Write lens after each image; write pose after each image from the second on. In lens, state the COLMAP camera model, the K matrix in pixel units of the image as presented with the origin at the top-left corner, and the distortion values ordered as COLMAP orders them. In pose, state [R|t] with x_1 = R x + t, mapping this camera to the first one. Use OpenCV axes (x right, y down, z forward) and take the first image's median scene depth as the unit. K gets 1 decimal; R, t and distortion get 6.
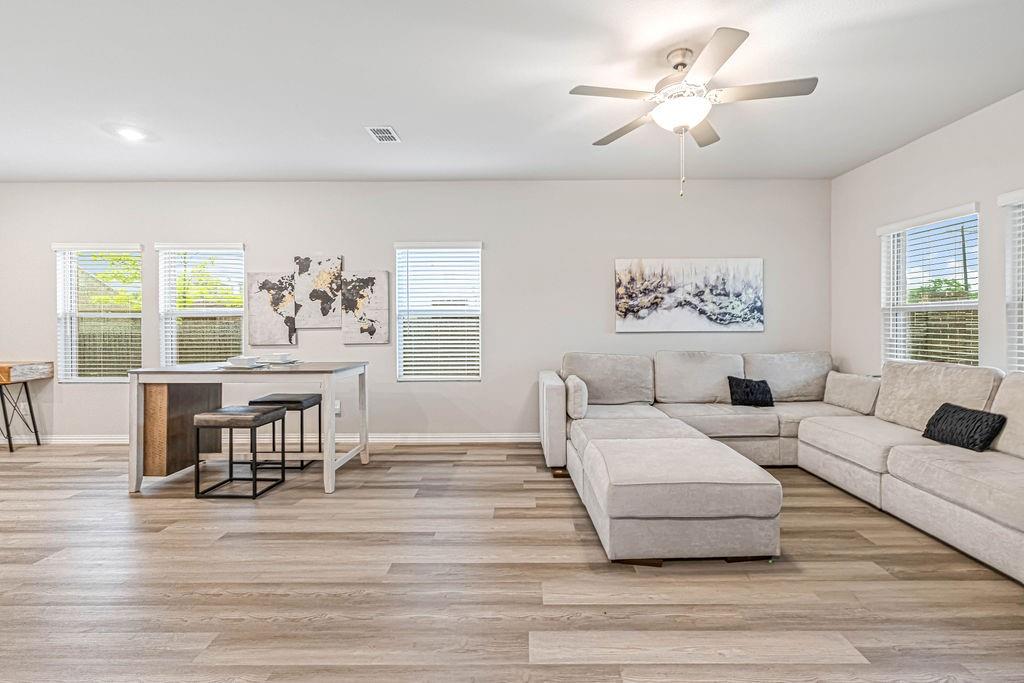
lens RADIAL K [[468.6, 0, 527.8], [0, 468.6, 319.1], [0, 0, 1]] dist [0.000379, 0.000073]
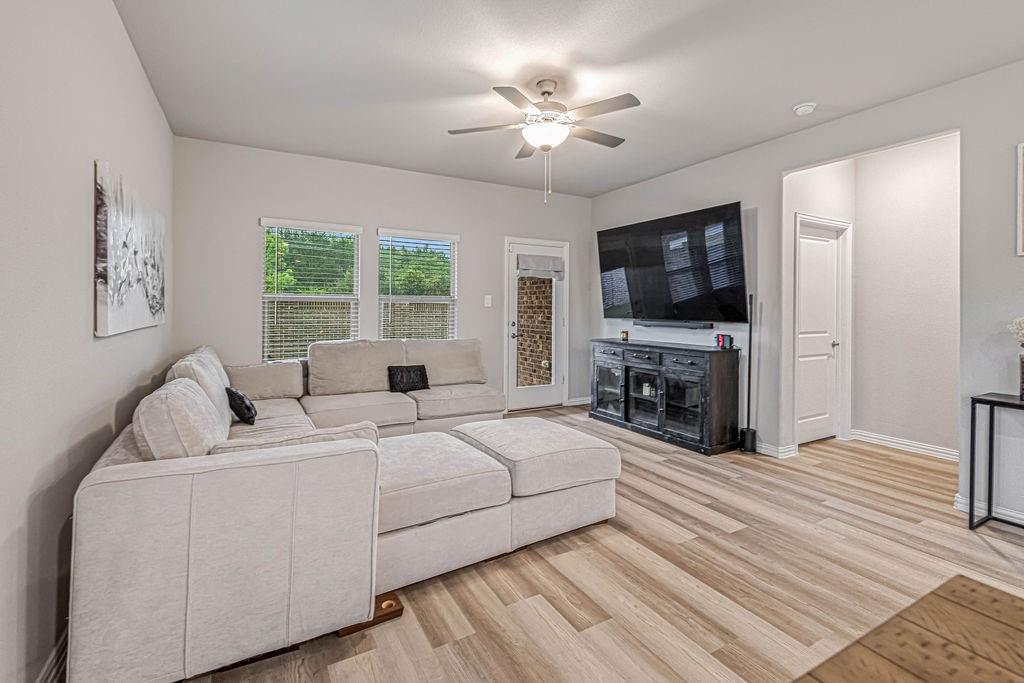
lens RADIAL K [[461.2, 0, 512.6], [0, 461.2, 306.8], [0, 0, 1]] dist [-0.000279, 0.000235]
pose [[-0.492095, 0.002525, 0.870538, -0.598699], [-0.006512, 0.999957, -0.006581, 0.002321], [-0.870517, -0.008908, -0.492058, 1.531607]]
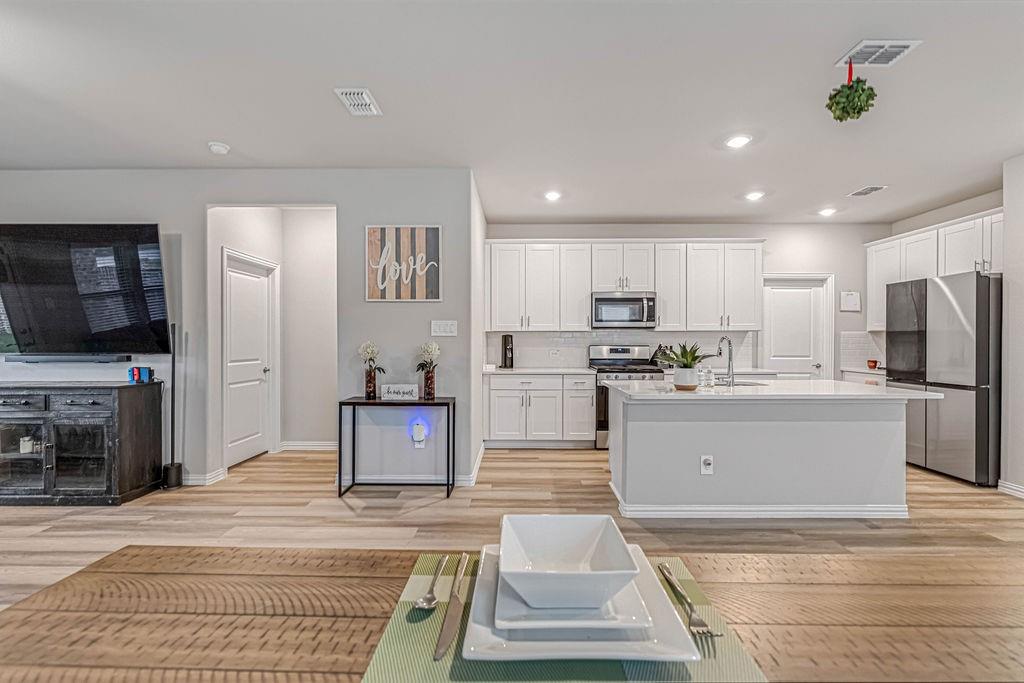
lens RADIAL K [[442.9, 0, 515.3], [0, 442.9, 343.5], [0, 0, 1]] dist [0.000471, 0.000311]
pose [[-0.999901, 0.004926, 0.013162, -0.753798], [0.004971, 0.999982, 0.003392, 0.009424], [-0.013145, 0.003457, -0.999908, 1.489835]]
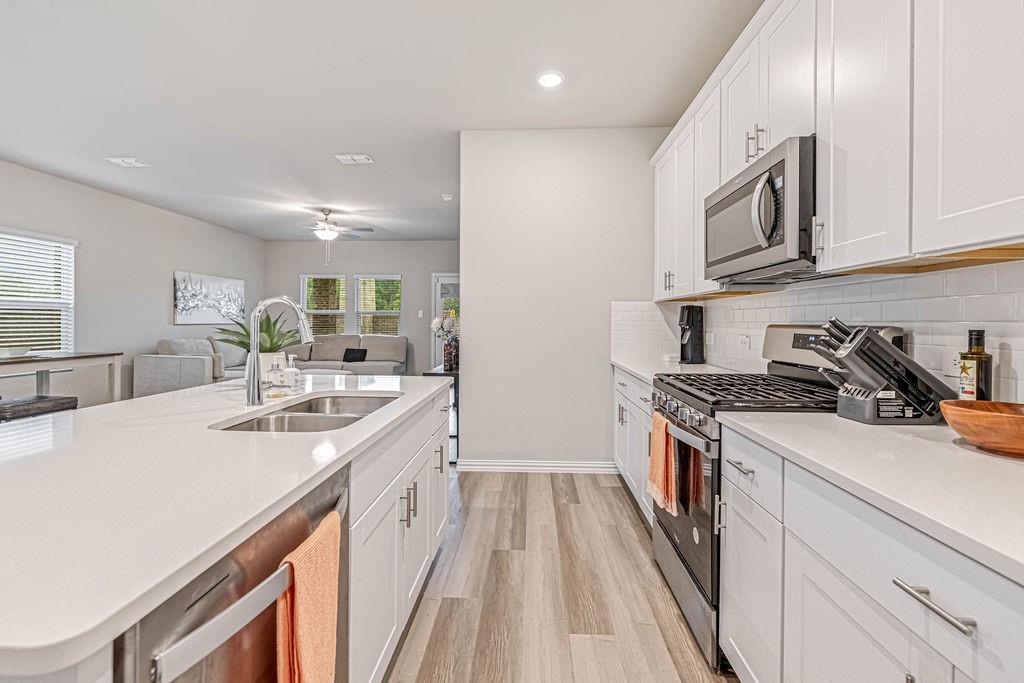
lens RADIAL K [[449.3, 0, 511.7], [0, 449.3, 322.3], [0, 0, 1]] dist [-0.000093, 0.000060]
pose [[0.044657, 0.004885, 0.998990, -1.883774], [-0.010833, 0.999932, -0.004405, 0.029912], [-0.998944, -0.010625, 0.044707, -0.086354]]
